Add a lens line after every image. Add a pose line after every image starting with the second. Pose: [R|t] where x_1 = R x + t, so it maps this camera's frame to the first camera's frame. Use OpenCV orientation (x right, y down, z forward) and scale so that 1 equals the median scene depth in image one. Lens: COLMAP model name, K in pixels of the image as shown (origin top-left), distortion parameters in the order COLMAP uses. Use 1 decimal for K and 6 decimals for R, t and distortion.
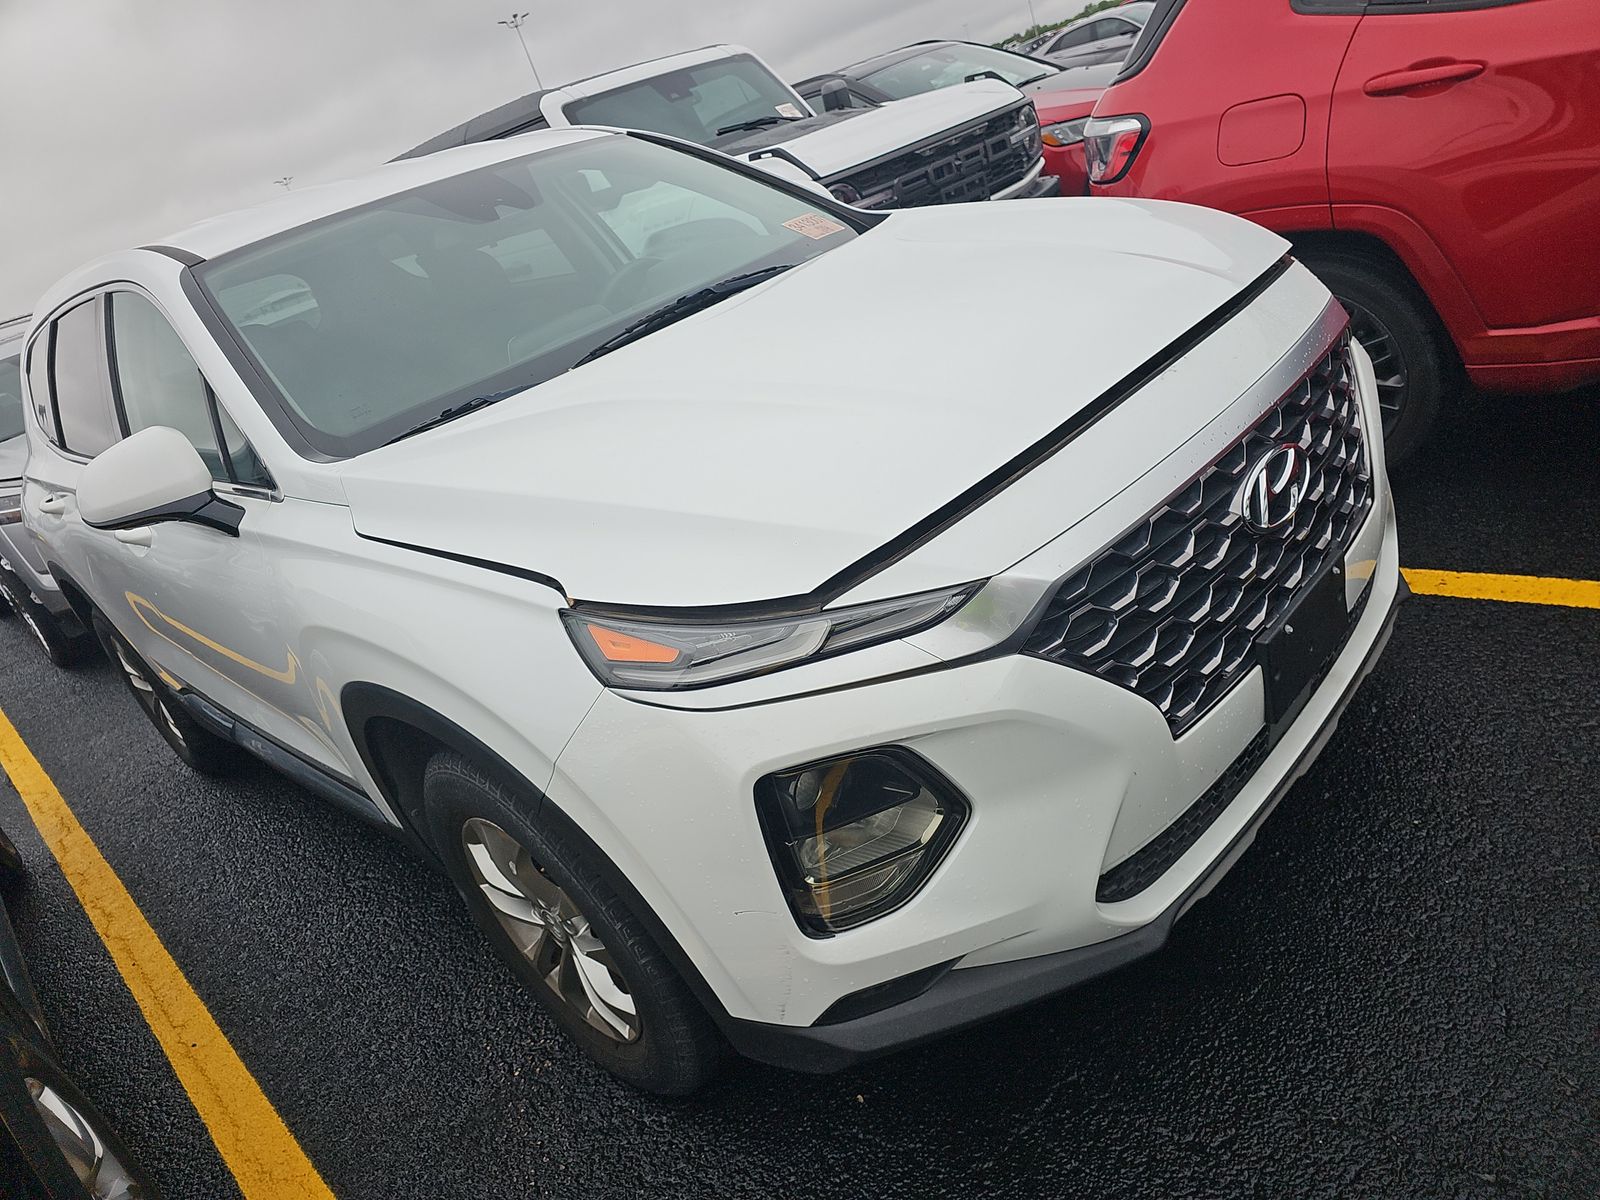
lens RADIAL K [[1088.5, 0, 810.4], [0, 1088.5, 623.1], [0, 0, 1]] dist [0.027700, -0.024135]
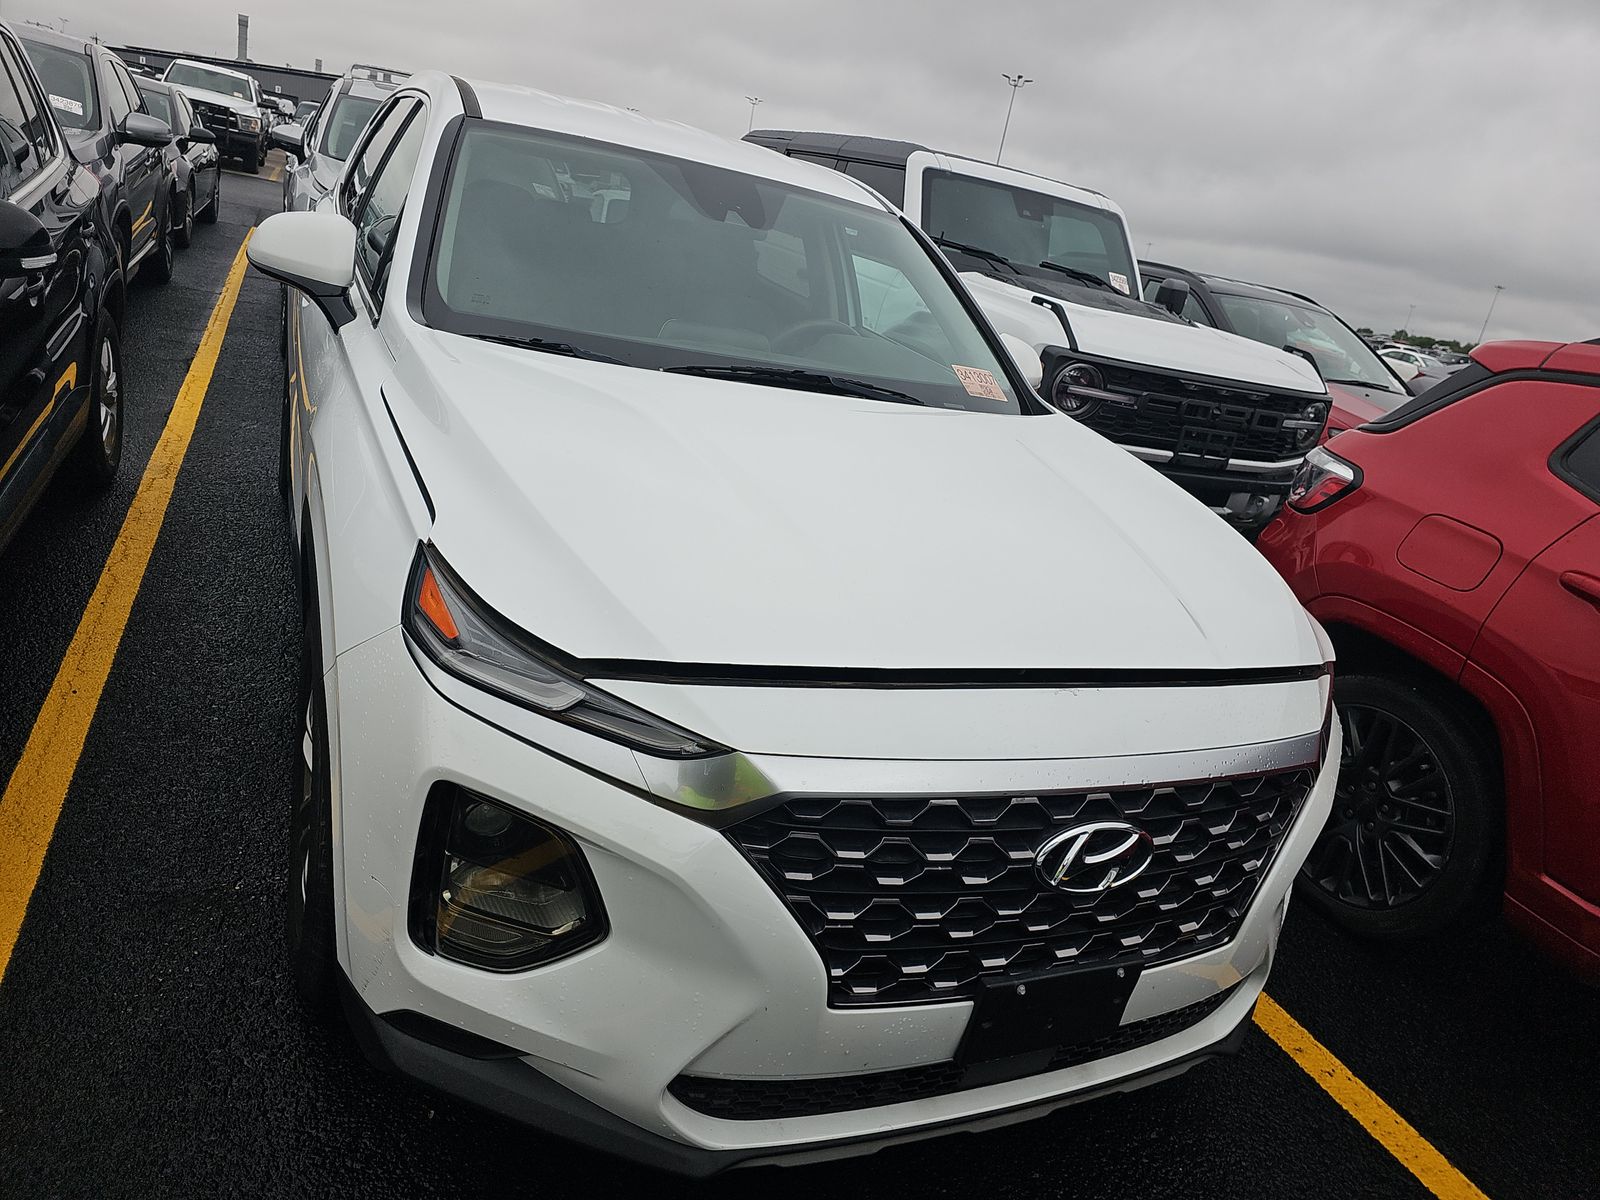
lens RADIAL K [[1088.5, 0, 794.5], [0, 1088.5, 592.7], [0, 0, 1]] dist [0.027700, -0.024135]
pose [[0.806910, 0.562111, -0.181460, 0.193176], [-0.573805, 0.818854, -0.015004, -0.111236], [0.140156, 0.116229, 0.983284, 0.005261]]
